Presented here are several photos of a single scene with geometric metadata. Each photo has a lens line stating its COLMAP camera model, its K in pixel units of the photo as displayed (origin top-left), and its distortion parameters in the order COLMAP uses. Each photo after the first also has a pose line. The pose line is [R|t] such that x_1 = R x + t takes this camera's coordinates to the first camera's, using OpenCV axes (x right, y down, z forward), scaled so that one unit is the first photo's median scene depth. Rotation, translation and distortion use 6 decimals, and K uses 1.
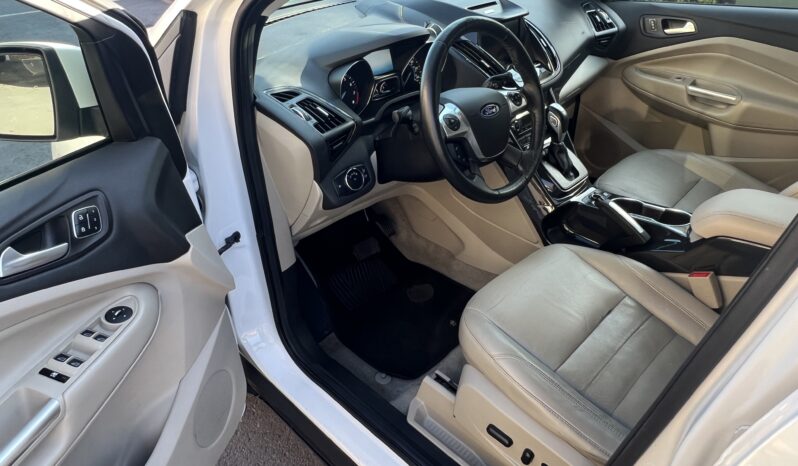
lens RADIAL K [[524.6, 0, 396.3], [0, 524.6, 237.0], [0, 0, 1]] dist [0.004268, -0.006628]
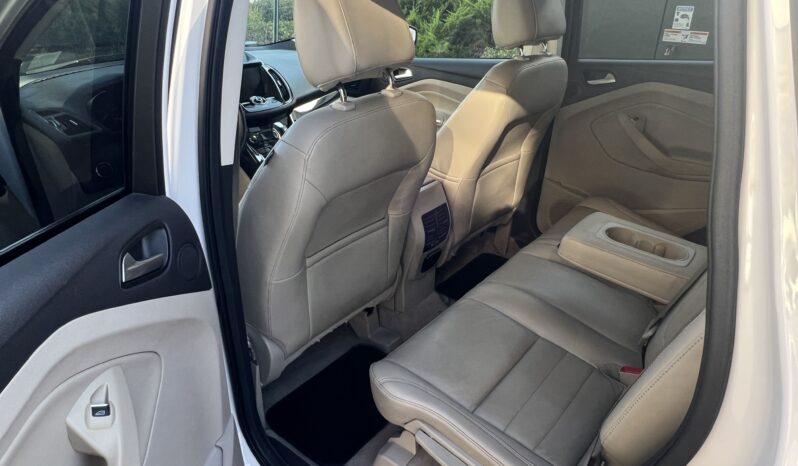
lens RADIAL K [[524.6, 0, 388.3], [0, 524.6, 245.7], [0, 0, 1]] dist [0.004268, -0.006628]
pose [[0.995901, -0.047085, 0.077230, 0.475596], [0.055820, 0.991777, -0.115159, 0.251546], [-0.071173, 0.118998, 0.990340, -0.374348]]
